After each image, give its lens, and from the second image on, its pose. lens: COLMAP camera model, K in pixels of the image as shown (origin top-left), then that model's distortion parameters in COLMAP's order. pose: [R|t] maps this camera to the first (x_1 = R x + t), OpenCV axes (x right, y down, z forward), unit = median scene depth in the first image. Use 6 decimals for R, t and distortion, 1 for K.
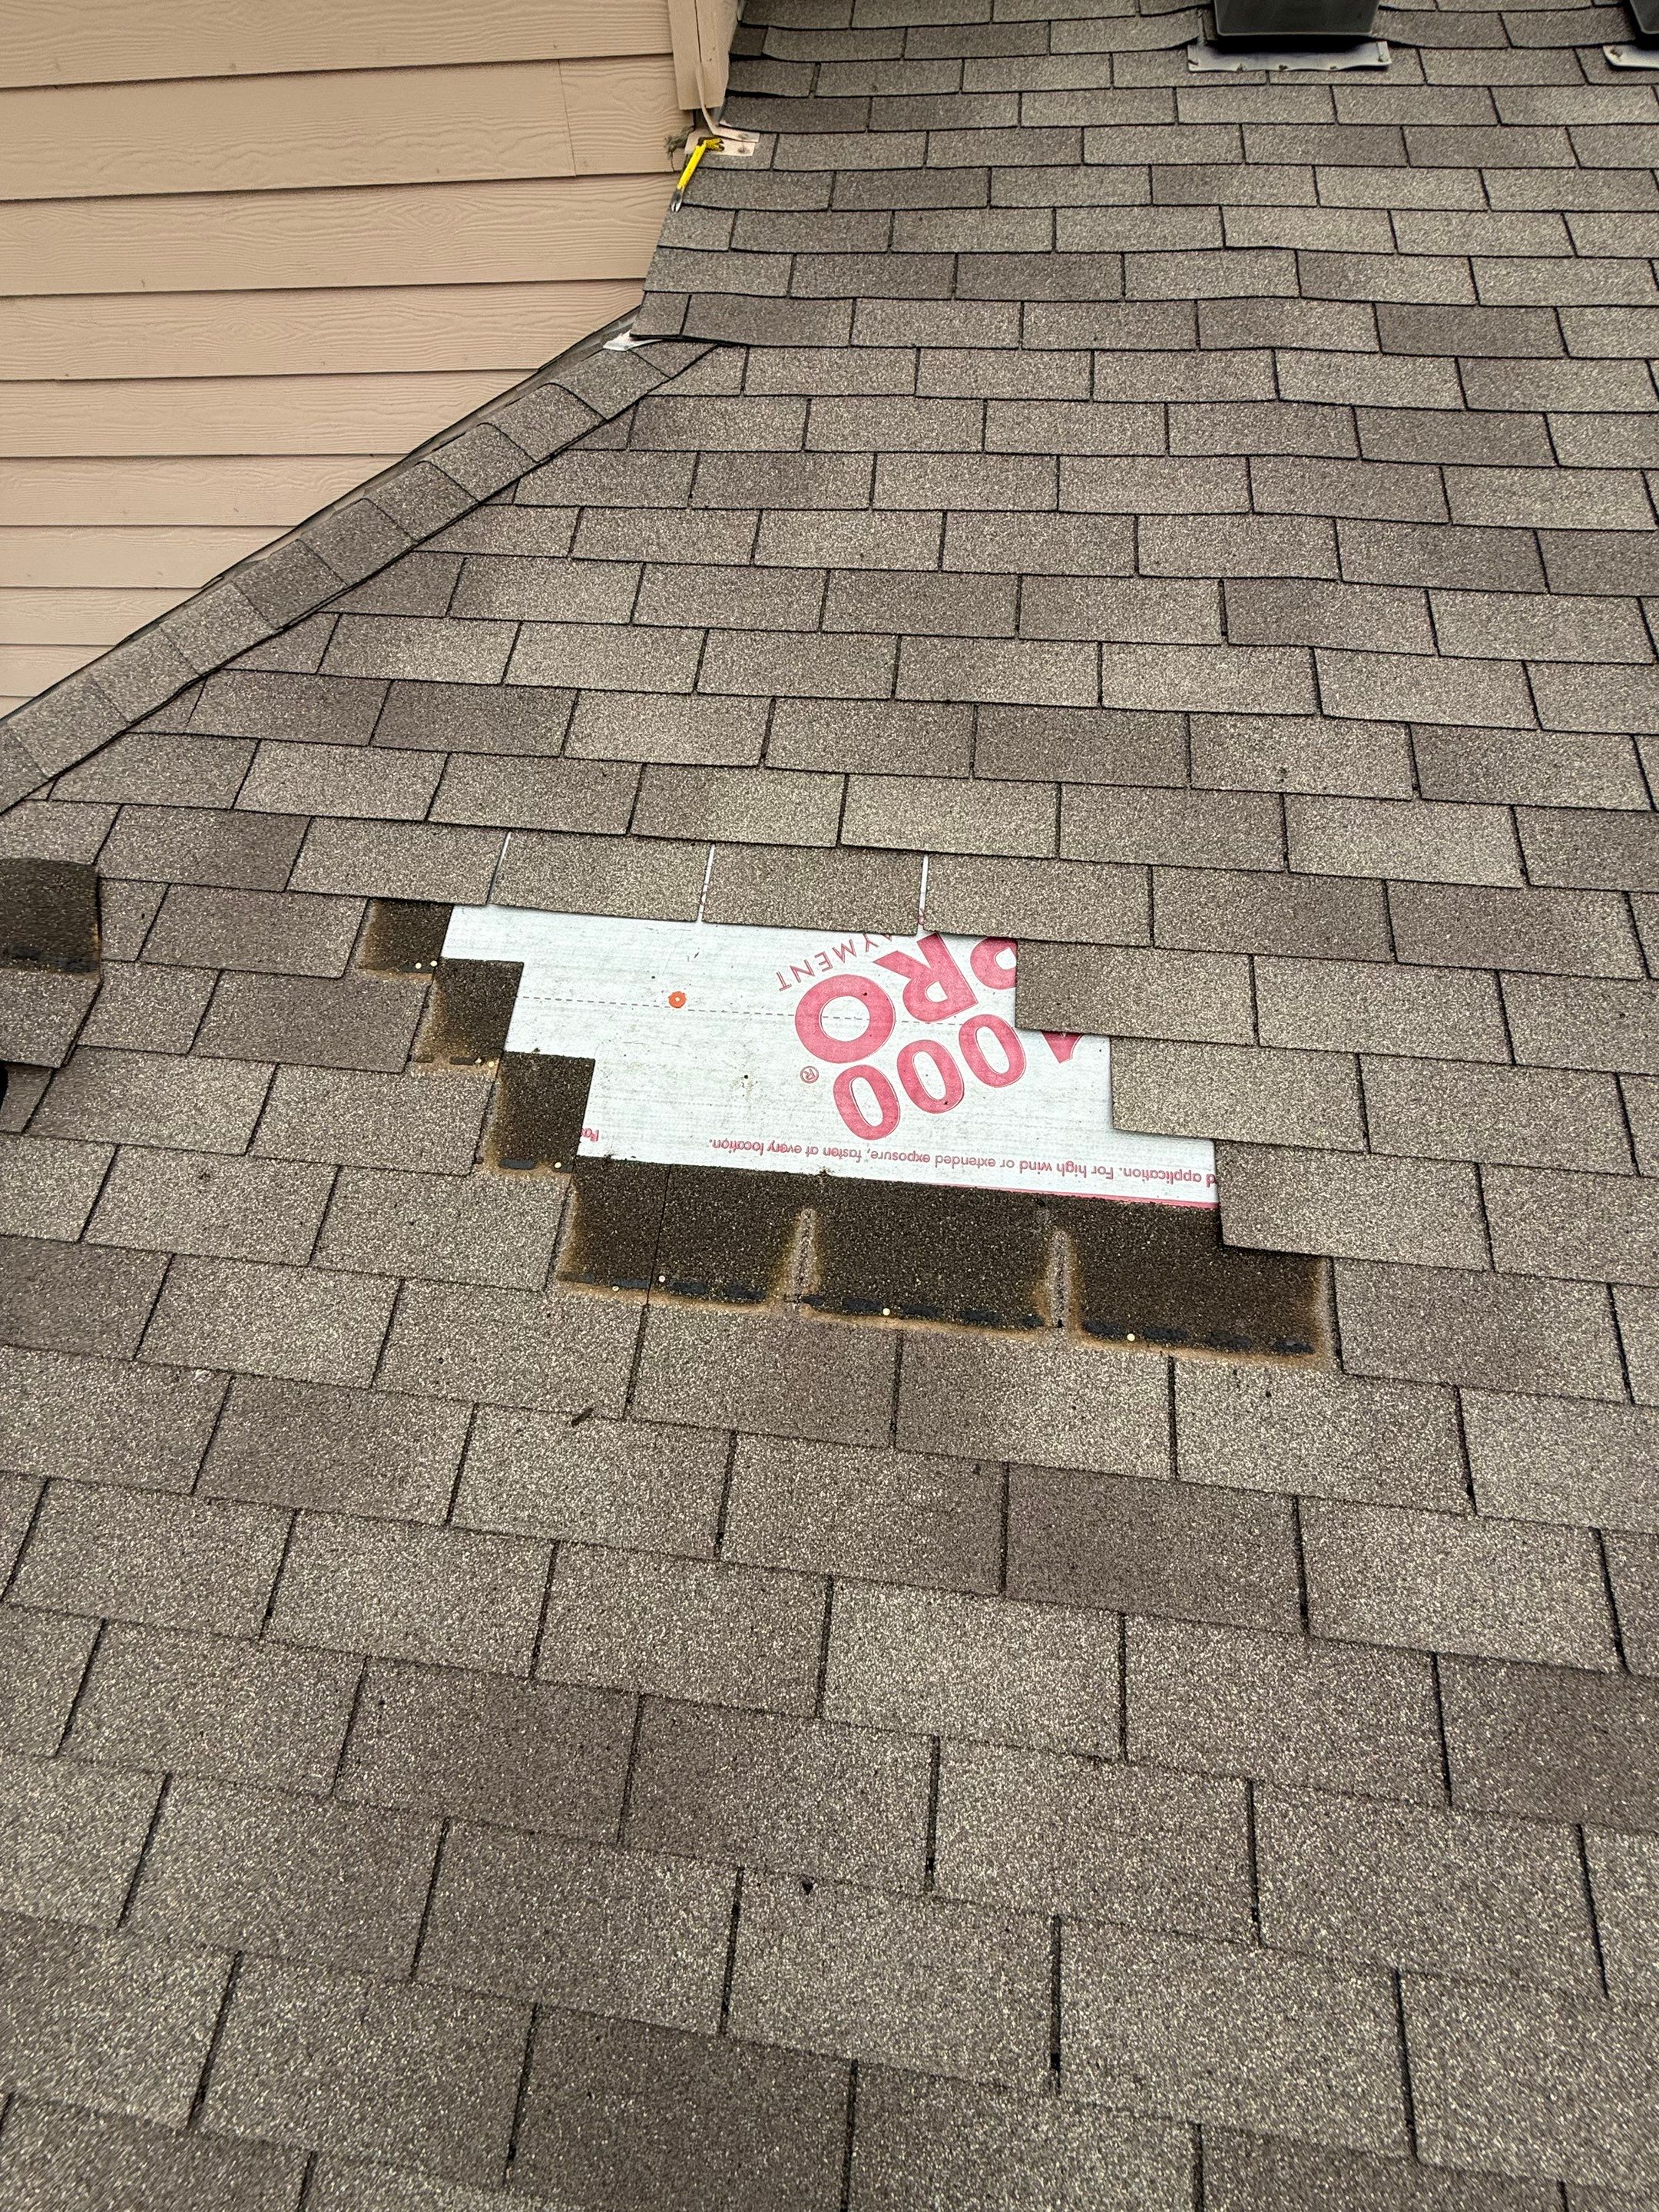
lens RADIAL K [[870.7, 0, 830.4], [0, 870.7, 1100.5], [0, 0, 1]] dist [0.001145, -0.000436]
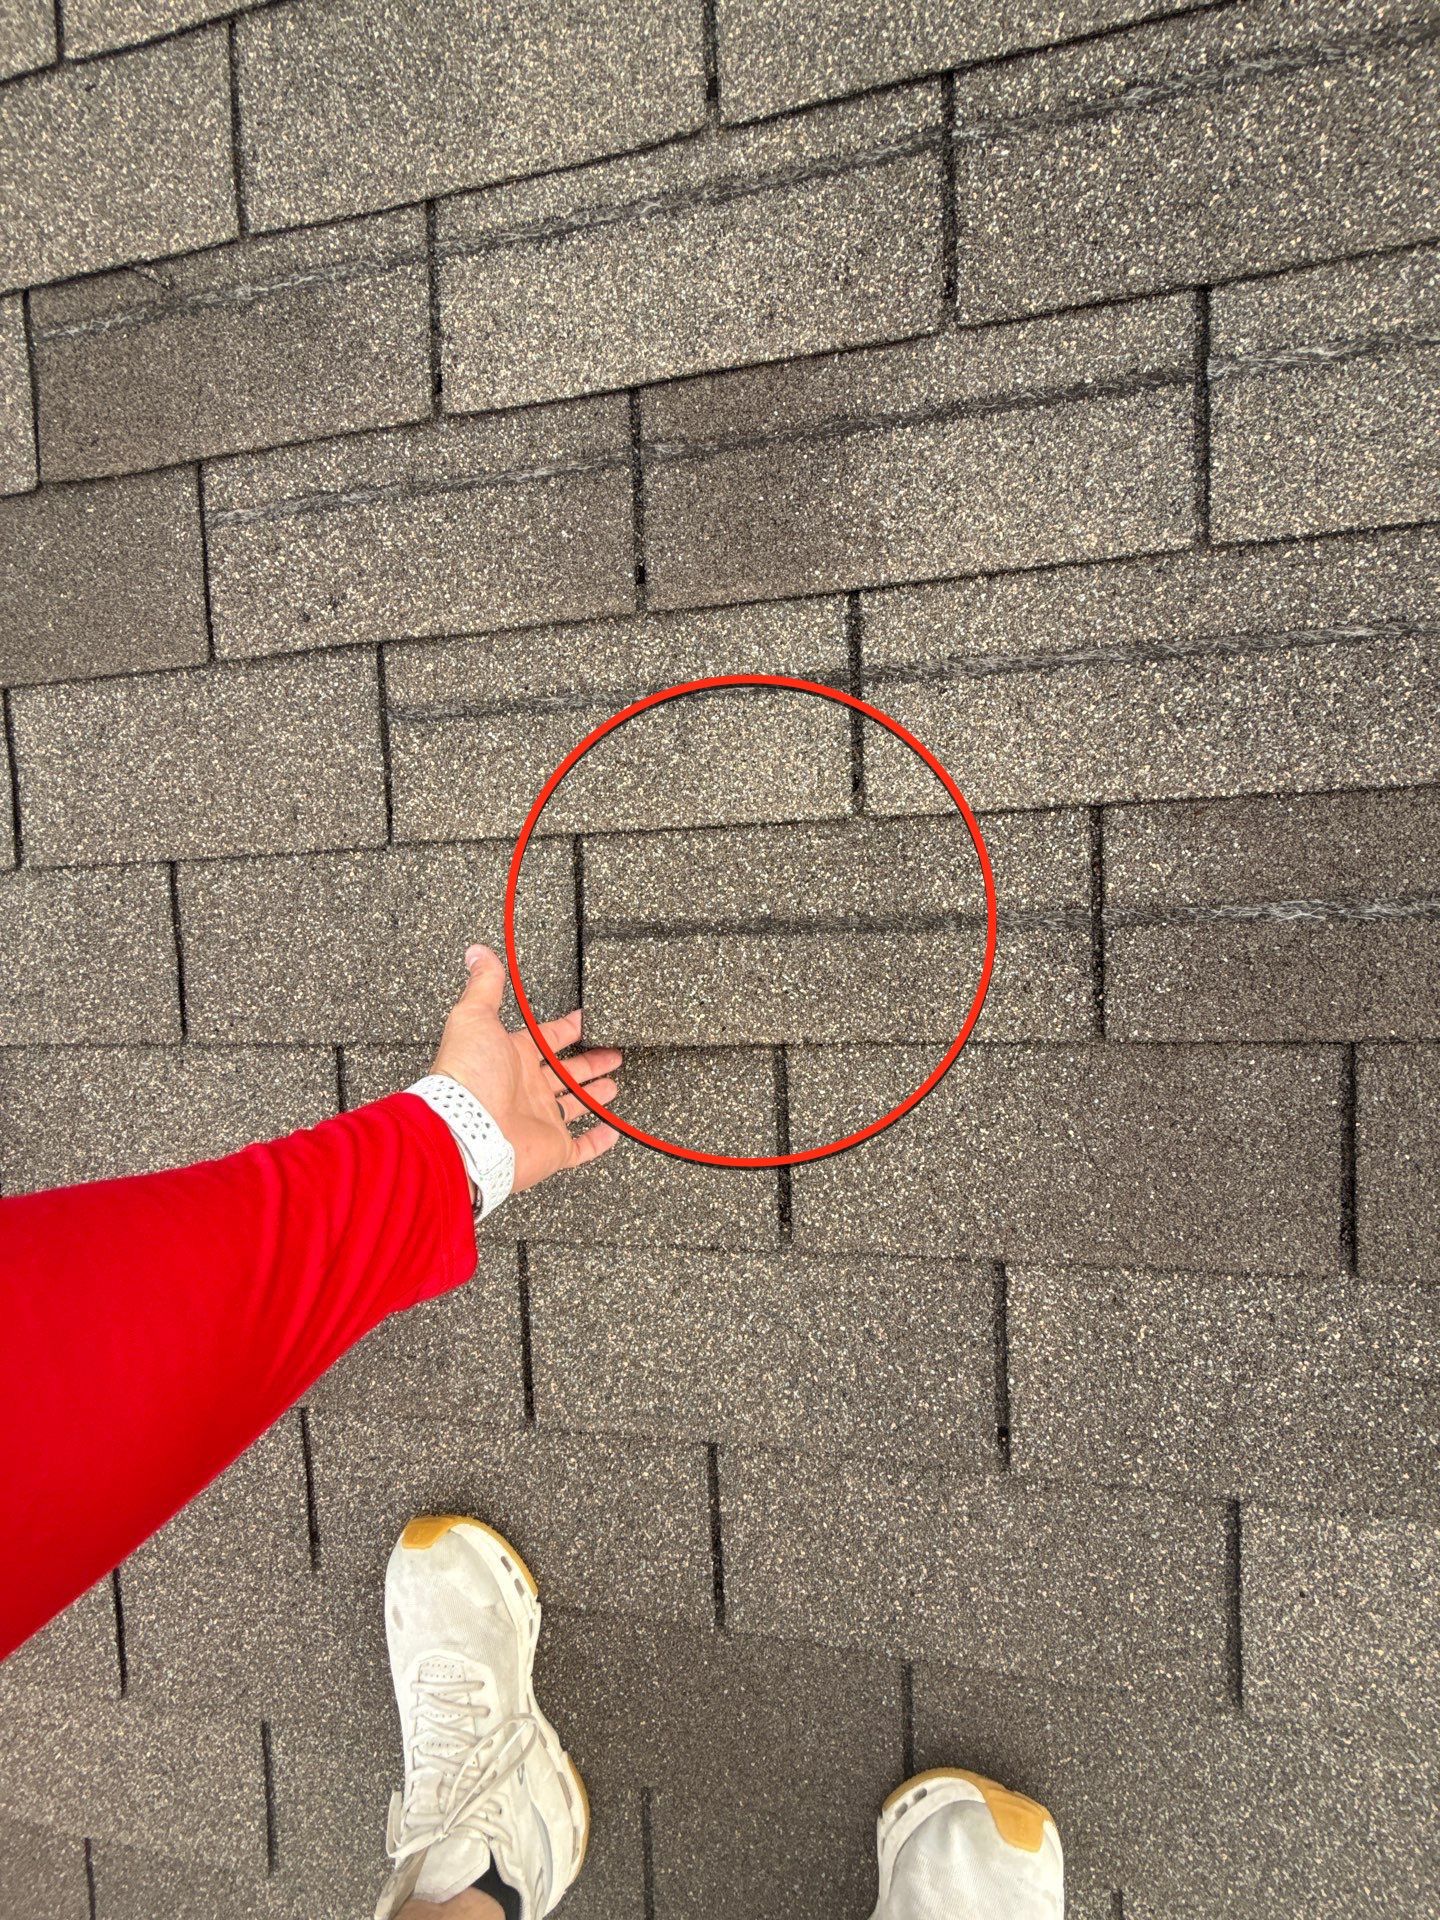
lens RADIAL K [[755.8, 0, 724.8], [0, 755.8, 961.6], [0, 0, 1]] dist [0.001145, -0.000436]
pose [[0.980427, -0.136219, -0.142150, -0.170903], [0.180832, 0.908570, 0.376563, 0.016450], [0.077858, -0.394898, 0.915420, 0.601310]]
